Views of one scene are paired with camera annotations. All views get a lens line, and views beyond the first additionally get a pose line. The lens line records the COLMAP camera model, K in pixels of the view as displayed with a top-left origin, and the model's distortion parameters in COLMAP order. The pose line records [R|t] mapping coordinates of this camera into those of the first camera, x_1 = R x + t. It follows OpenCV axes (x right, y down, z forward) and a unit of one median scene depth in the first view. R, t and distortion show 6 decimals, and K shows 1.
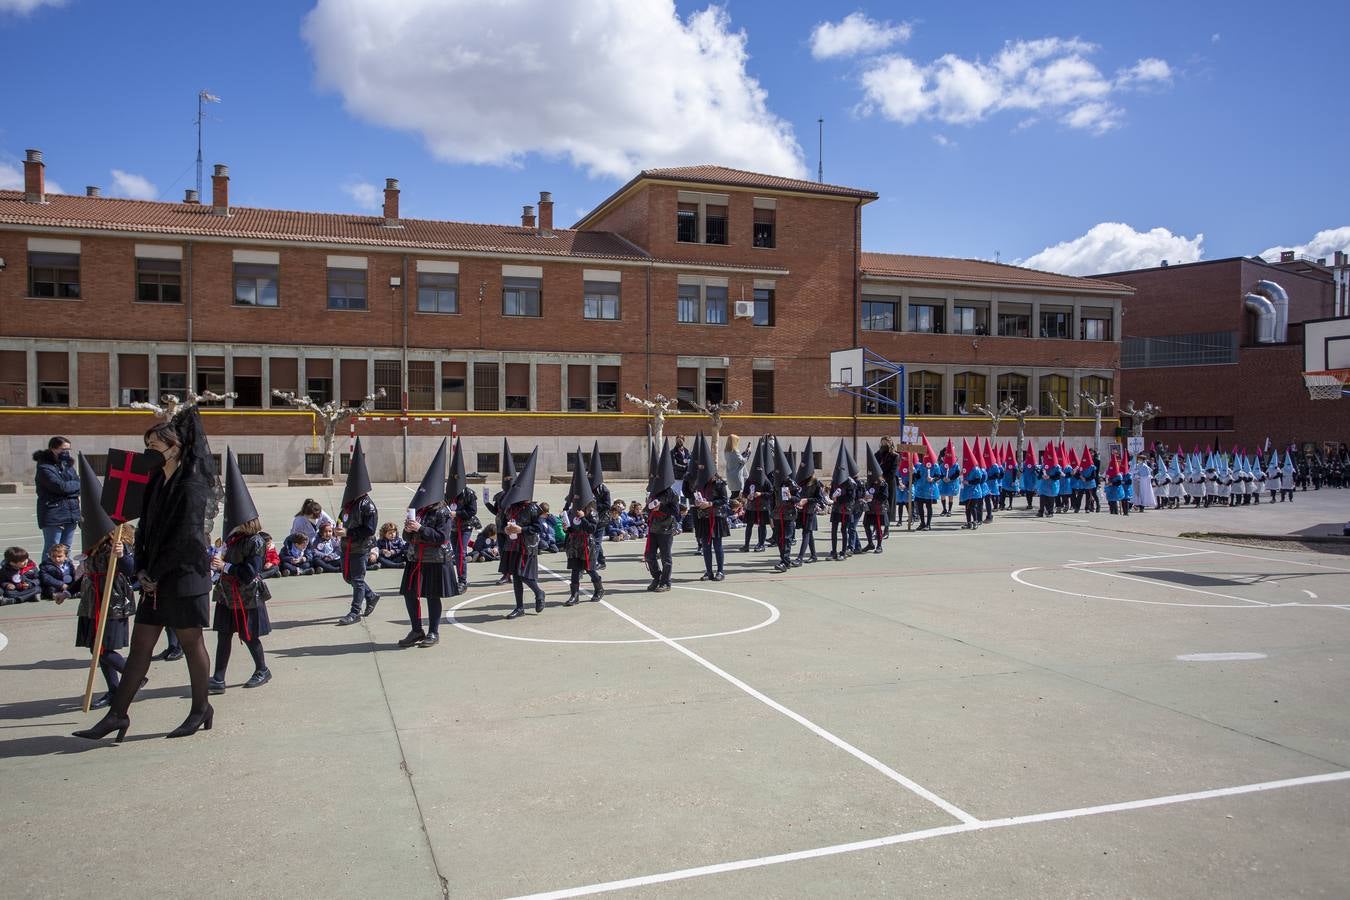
lens RADIAL K [[1020.0, 0, 675.0], [0, 1020.0, 450.0], [0, 0, 1]] dist [-0.024819, 0.006346]
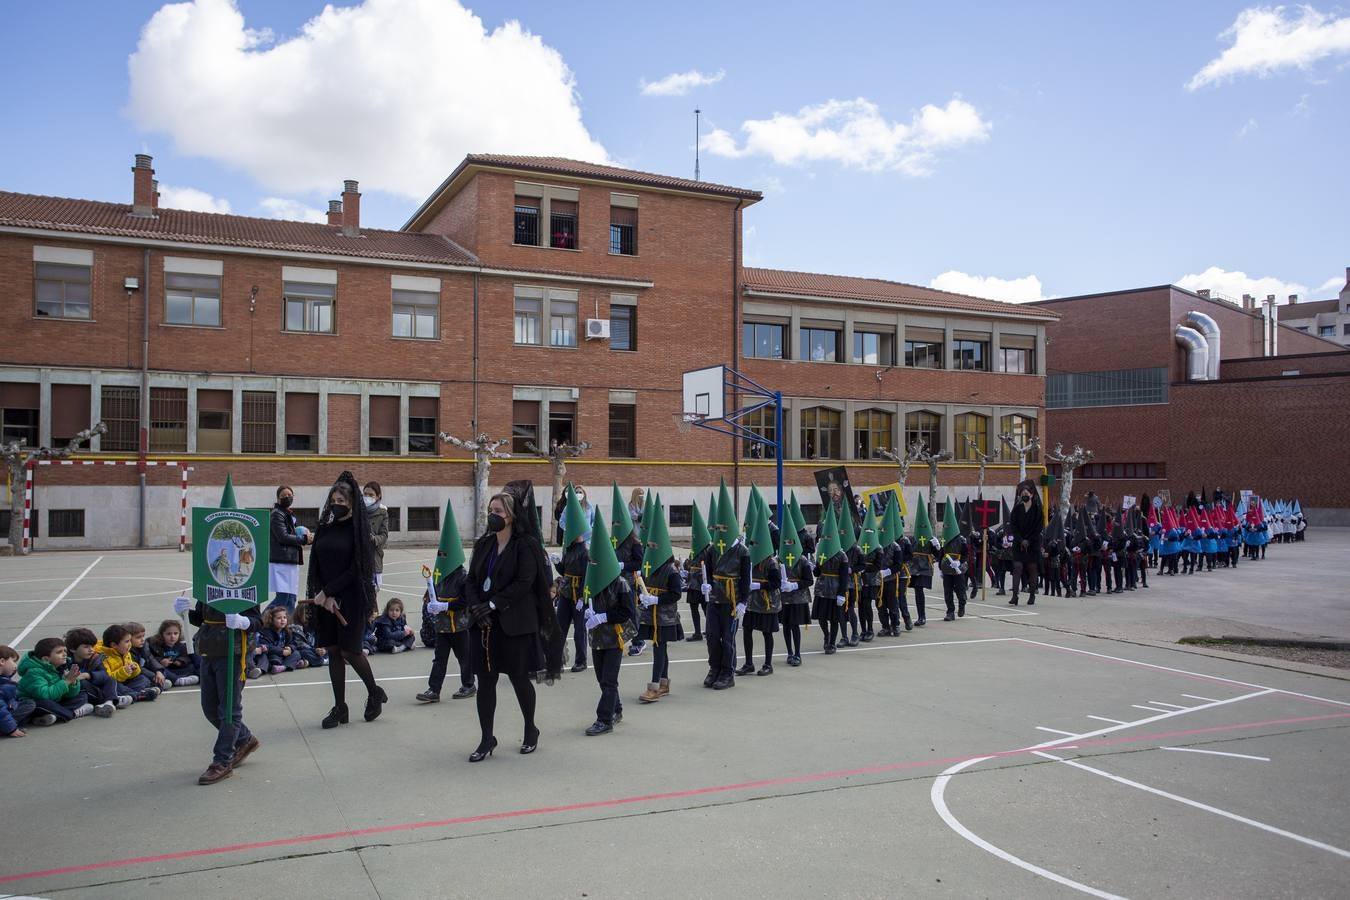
lens RADIAL K [[1070.5, 0, 675.0], [0, 1070.5, 450.0], [0, 0, 1]] dist [-0.034731, -0.000529]
pose [[0.995689, 0.002627, 0.092719, 0.050492], [0.001659, 0.998935, -0.046112, -0.002968], [-0.092742, 0.046067, 0.994624, 0.156386]]
